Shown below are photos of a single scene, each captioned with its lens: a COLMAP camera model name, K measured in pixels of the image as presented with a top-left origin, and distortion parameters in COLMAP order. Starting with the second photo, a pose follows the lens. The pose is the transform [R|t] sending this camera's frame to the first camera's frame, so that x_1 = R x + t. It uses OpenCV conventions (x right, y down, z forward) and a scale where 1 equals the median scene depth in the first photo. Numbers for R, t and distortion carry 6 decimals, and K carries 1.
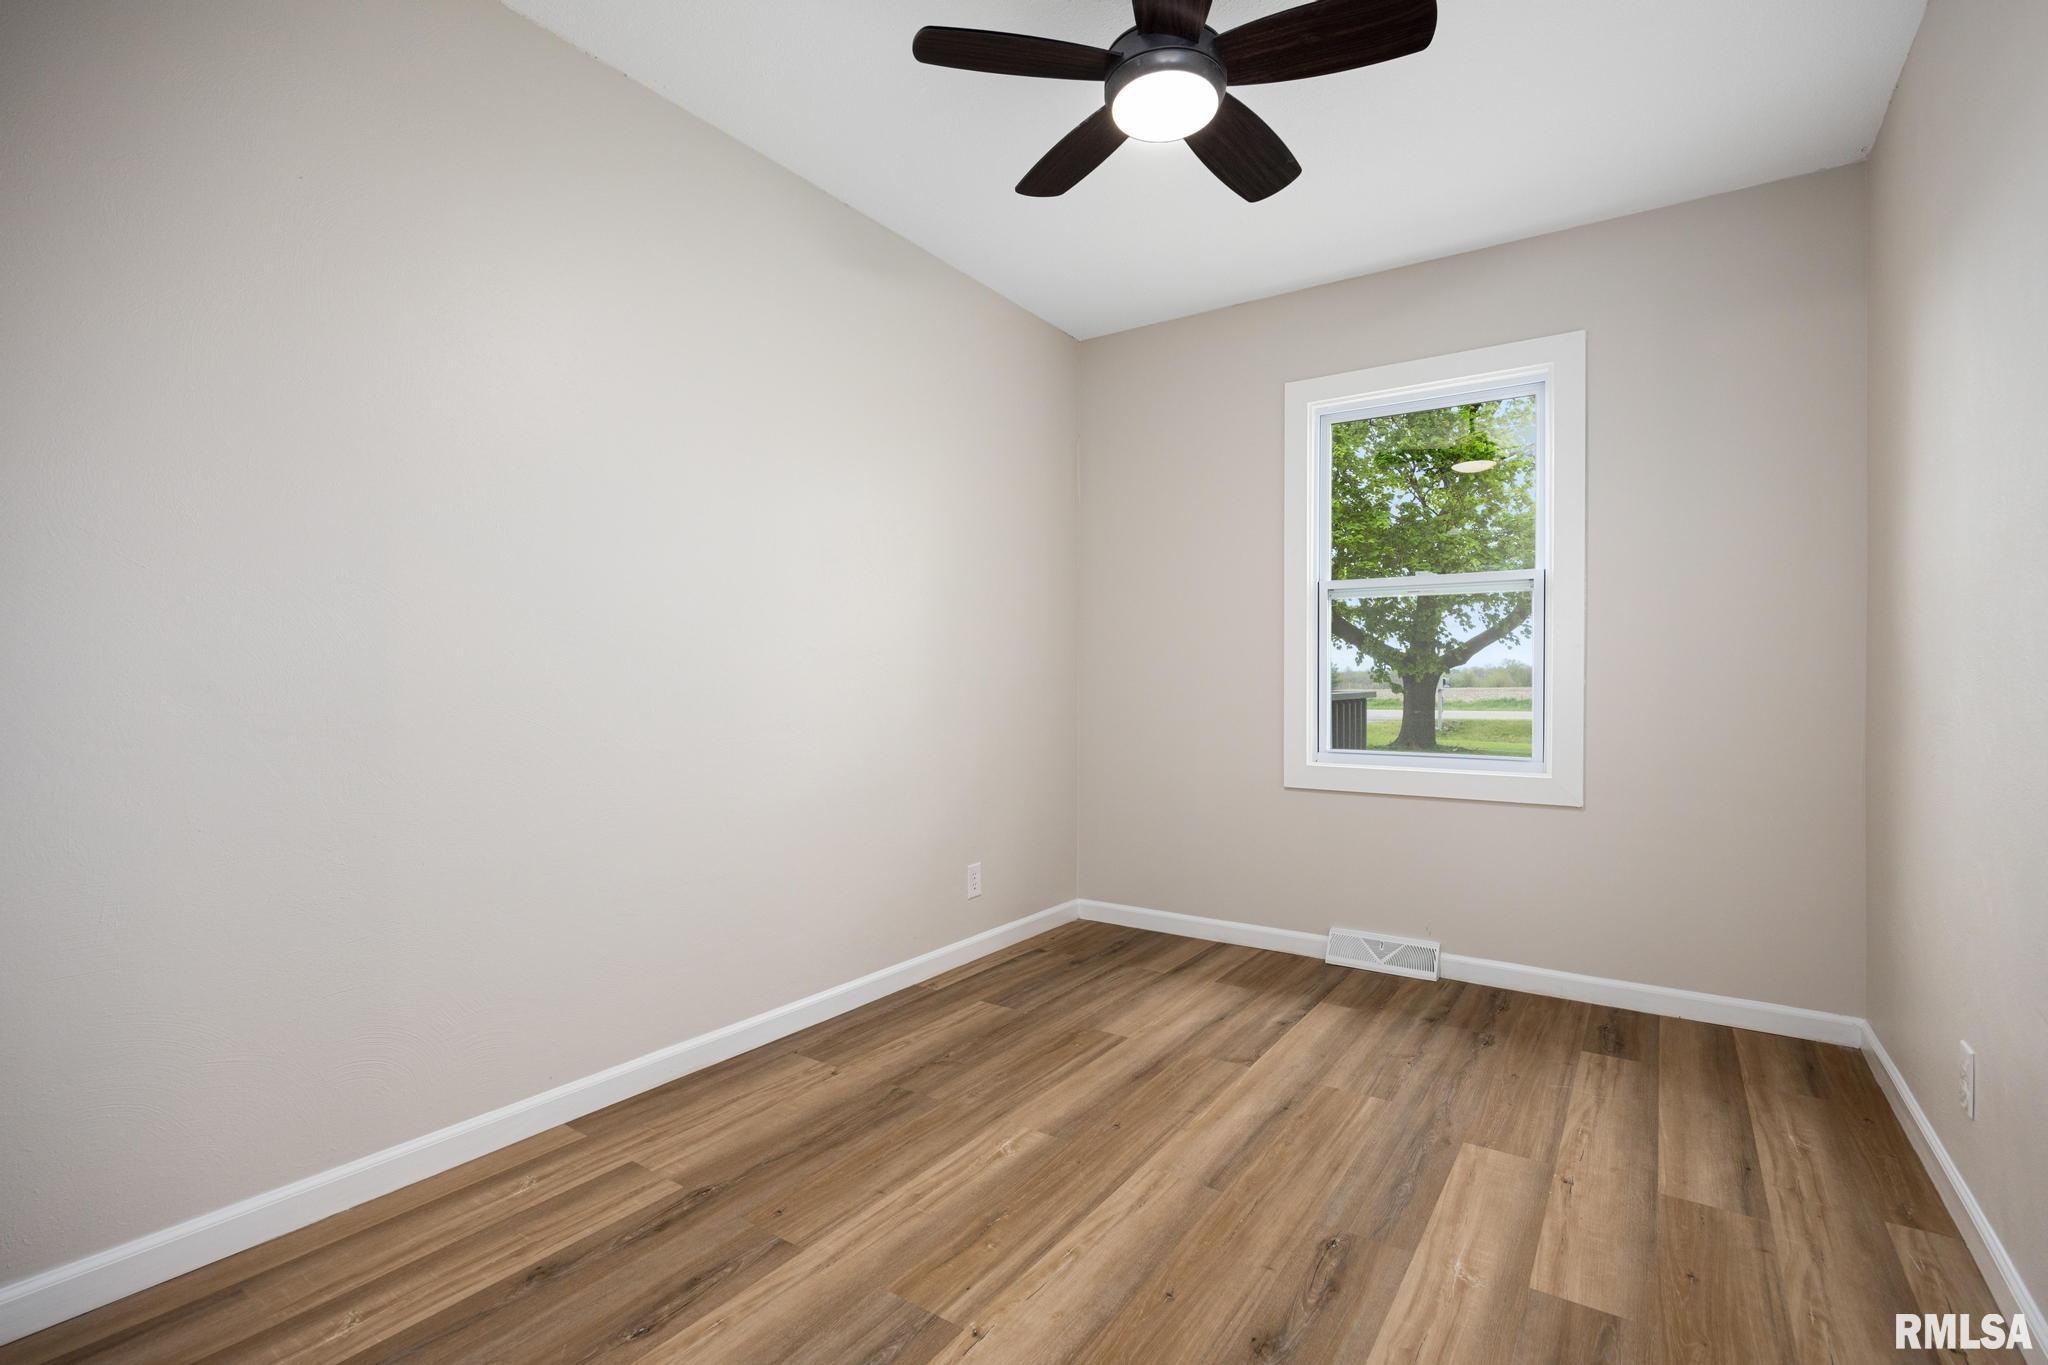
lens RADIAL K [[916.5, 0, 1023.0], [0, 916.5, 676.8], [0, 0, 1]] dist [-0.003318, -0.000118]
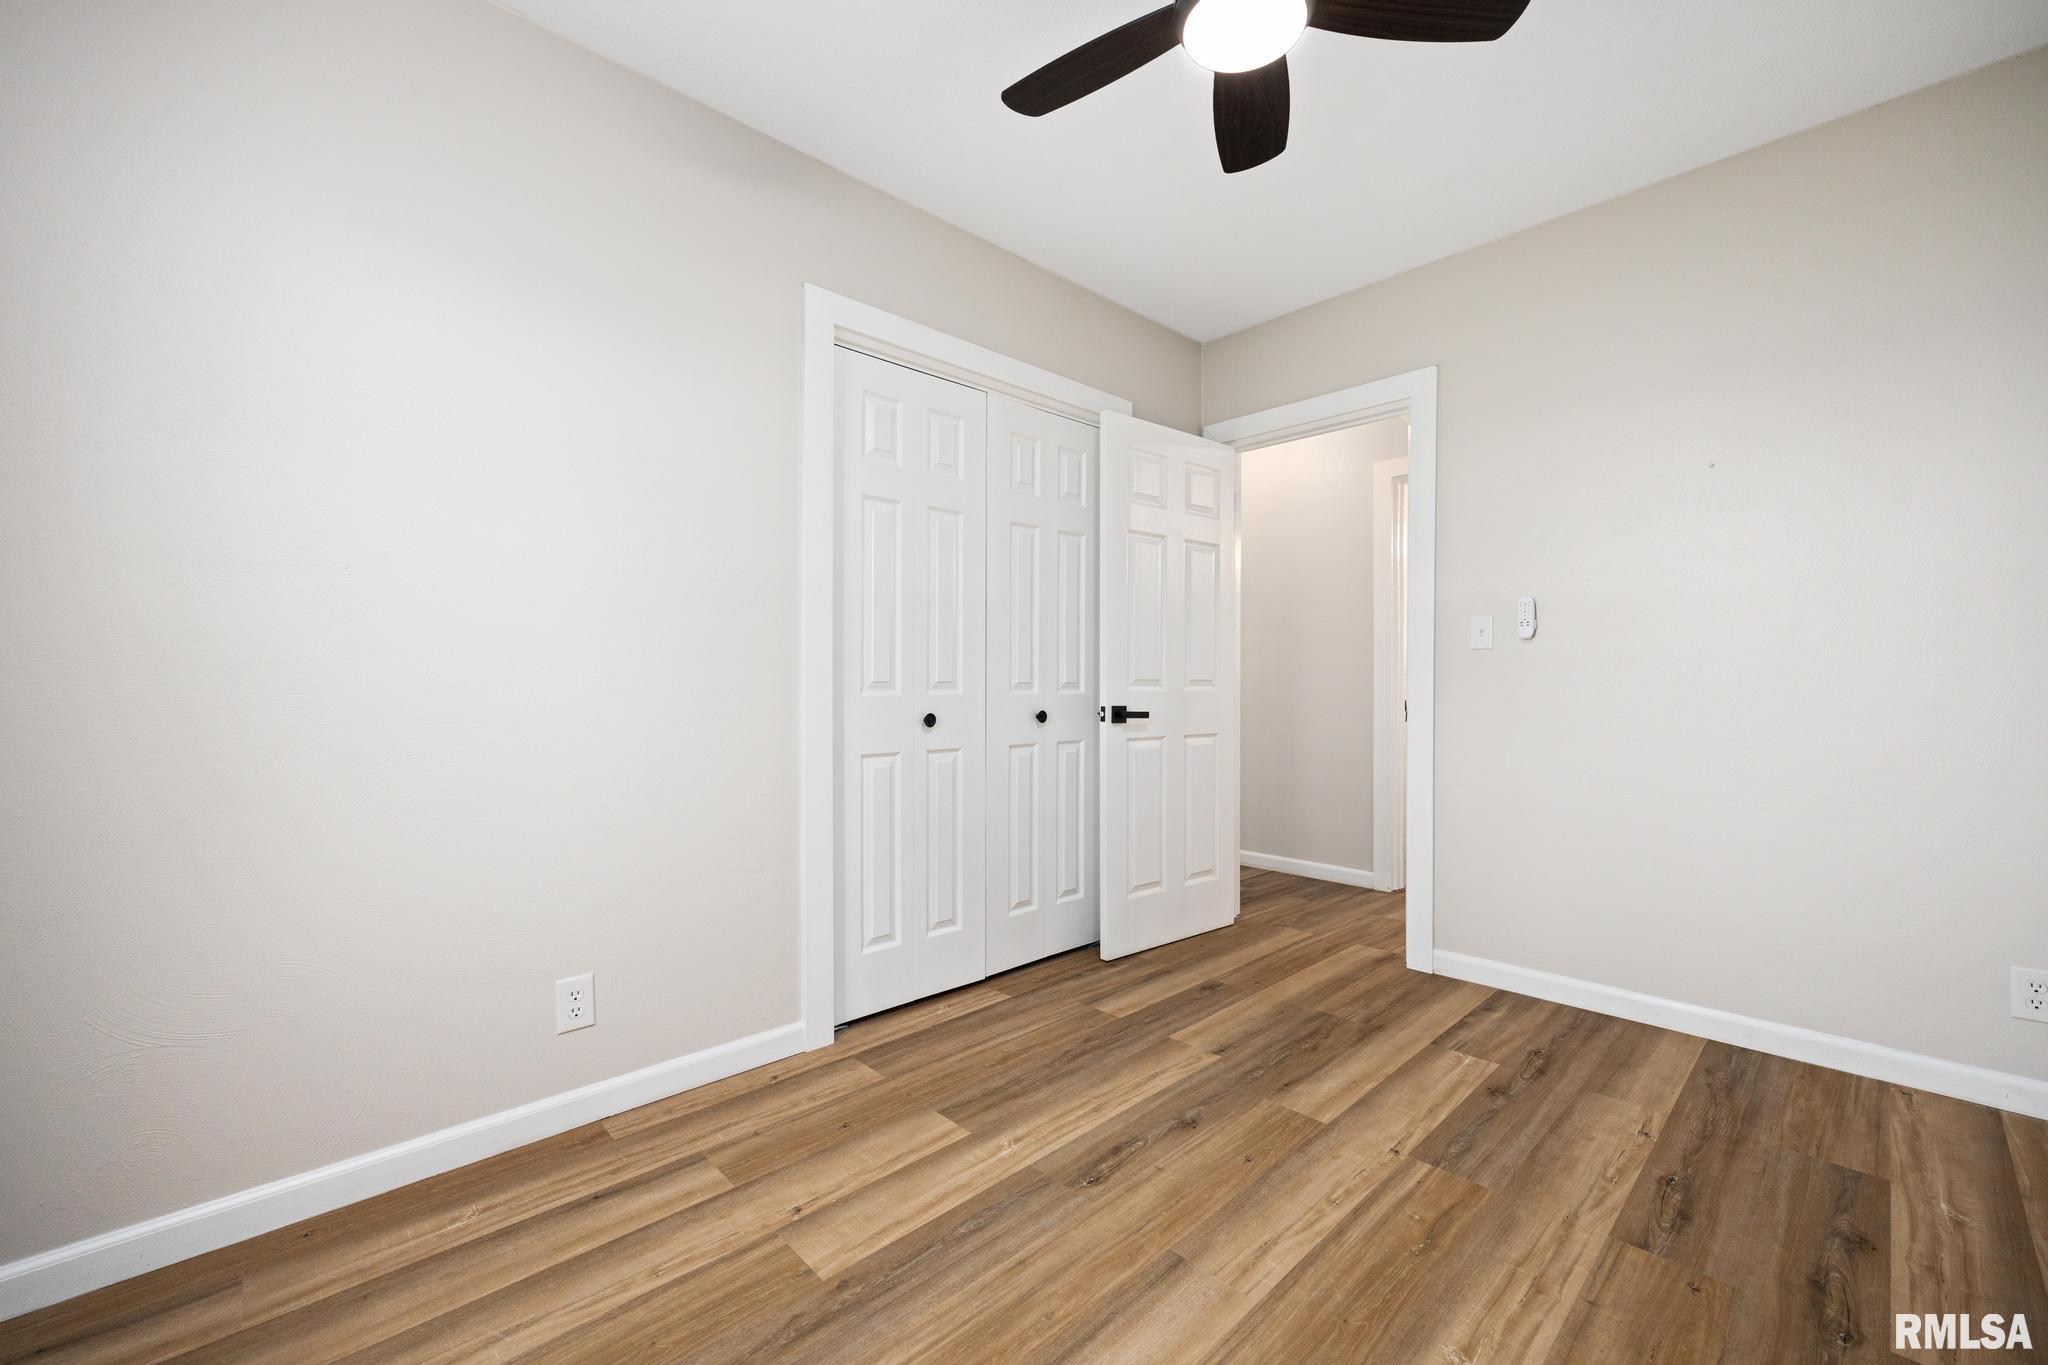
lens RADIAL K [[821.0, 0, 1021.5], [0, 821.0, 691.7], [0, 0, 1]] dist [-0.000302, -0.000442]
pose [[-0.978421, -0.000834, 0.206620, 0.203394], [-0.000027, 0.999992, 0.003905, 0.010153], [-0.206622, 0.003815, -0.978413, 1.906146]]
